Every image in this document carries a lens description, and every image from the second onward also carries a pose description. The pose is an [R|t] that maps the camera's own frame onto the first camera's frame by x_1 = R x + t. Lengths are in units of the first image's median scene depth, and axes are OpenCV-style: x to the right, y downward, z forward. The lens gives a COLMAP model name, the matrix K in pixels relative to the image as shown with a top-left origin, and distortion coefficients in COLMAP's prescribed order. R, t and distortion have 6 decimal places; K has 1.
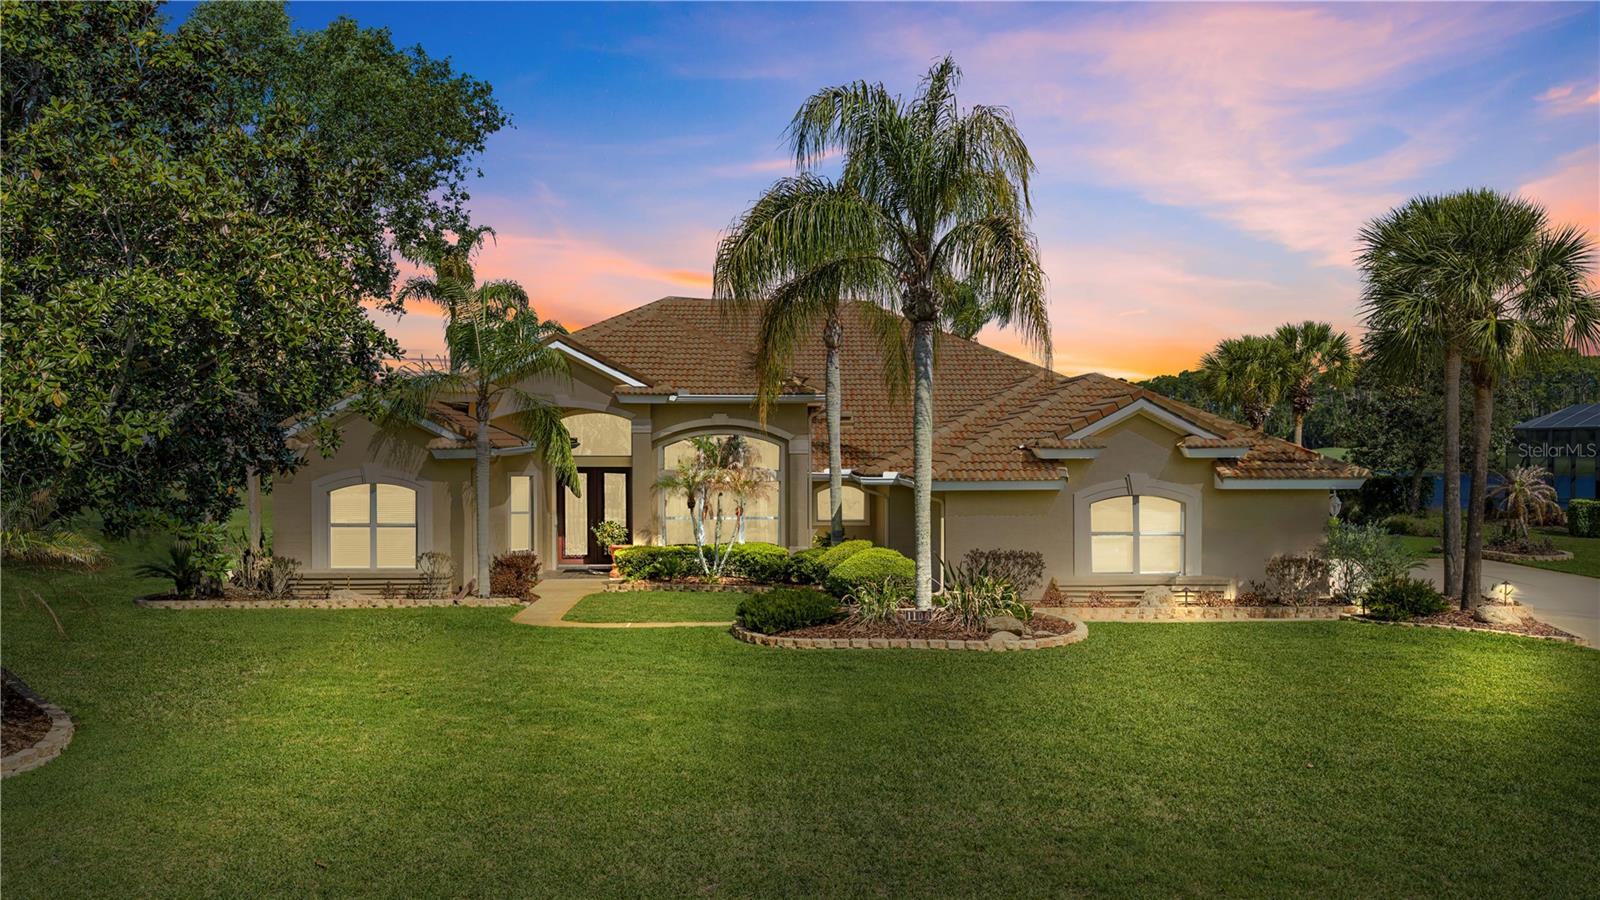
lens RADIAL K [[1398.0, 0, 800.0], [0, 1398.0, 450.0], [0, 0, 1]] dist [0.033117, -0.072649]
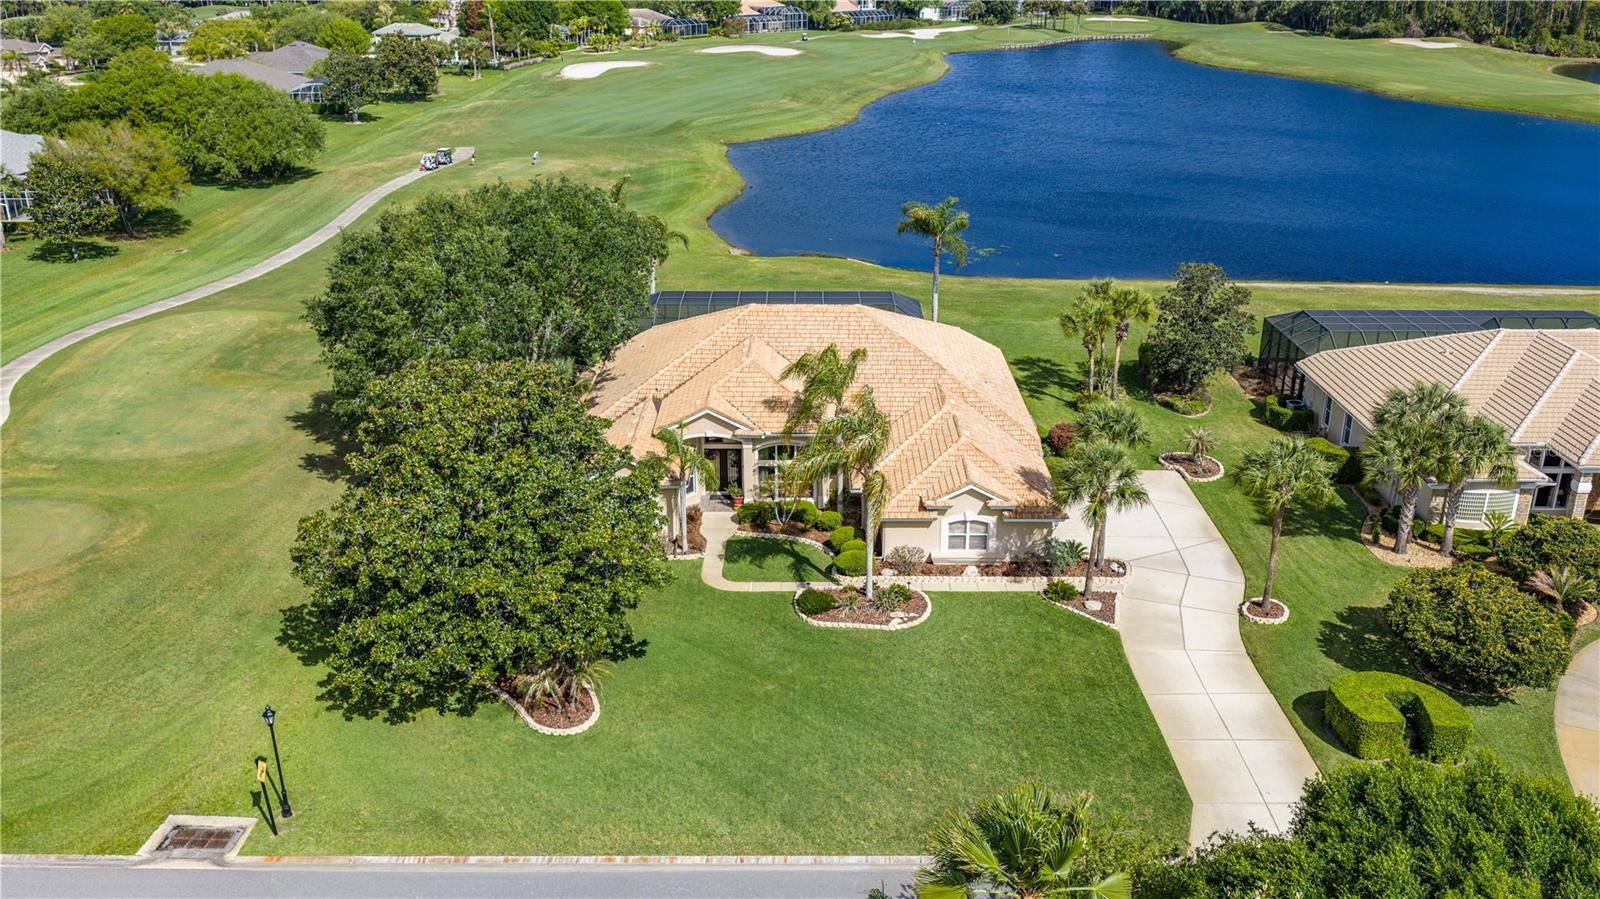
lens RADIAL K [[1296.7, 0, 800.0], [0, 1296.7, 449.5], [0, 0, 1]] dist [0.025836, -0.057245]
pose [[0.999479, 0.009650, -0.030795, 0.031773], [0.001677, 0.937427, 0.348178, -0.931739], [0.032228, -0.348048, 0.936923, -1.092903]]
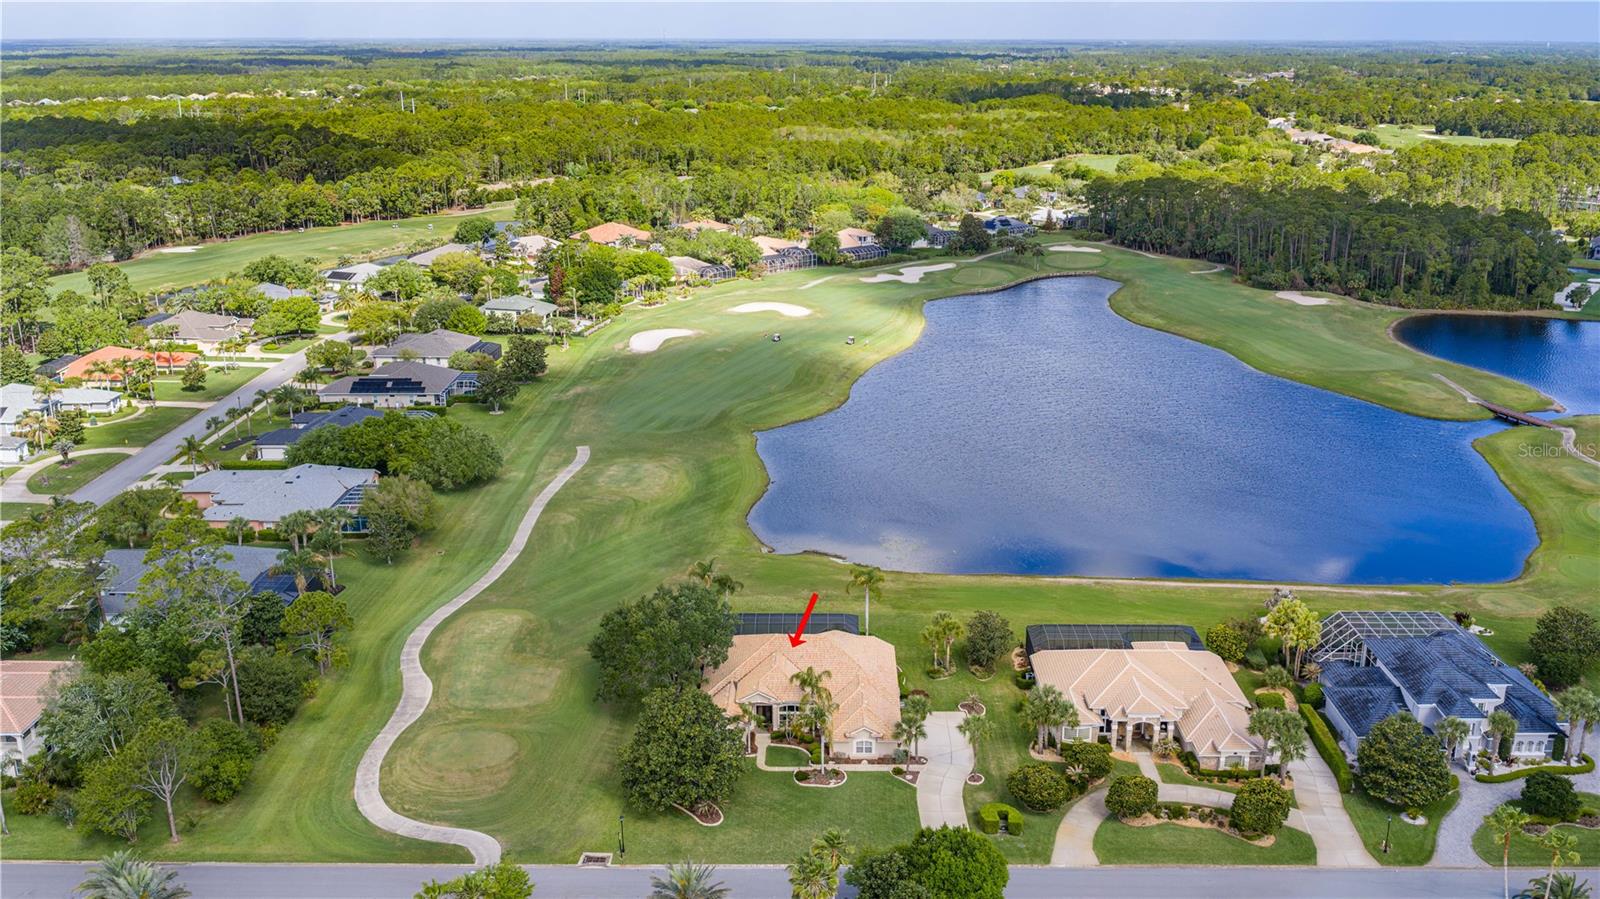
lens RADIAL K [[1398.0, 0, 800.0], [0, 1398.0, 449.5], [0, 0, 1]] dist [0.033117, -0.072649]
pose [[0.998927, 0.003086, -0.046210, 0.271433], [0.009788, 0.961169, 0.275788, -3.056841], [0.045267, -0.275944, 0.960107, -4.733190]]
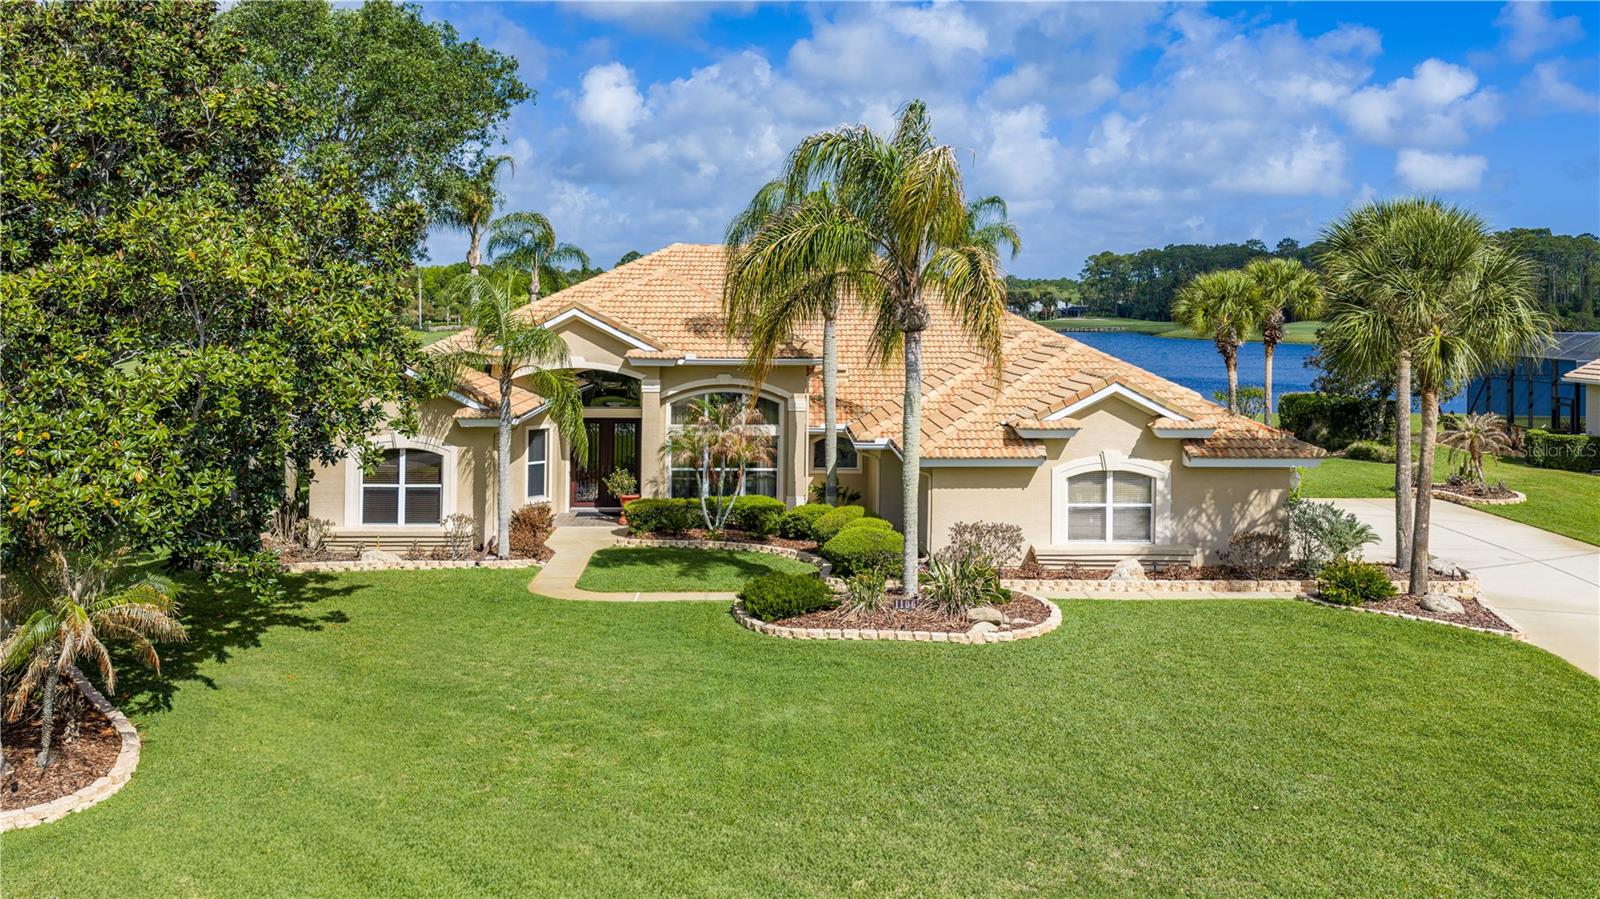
lens RADIAL K [[1328.9, 0, 790.3], [0, 1328.9, 324.9], [0, 0, 1]] dist [0.034336, -0.067308]
pose [[0.999893, 0.013404, -0.005862, -0.001343], [-0.013505, 0.999753, -0.017650, -0.073575], [0.005624, 0.017727, 0.999827, -0.034577]]
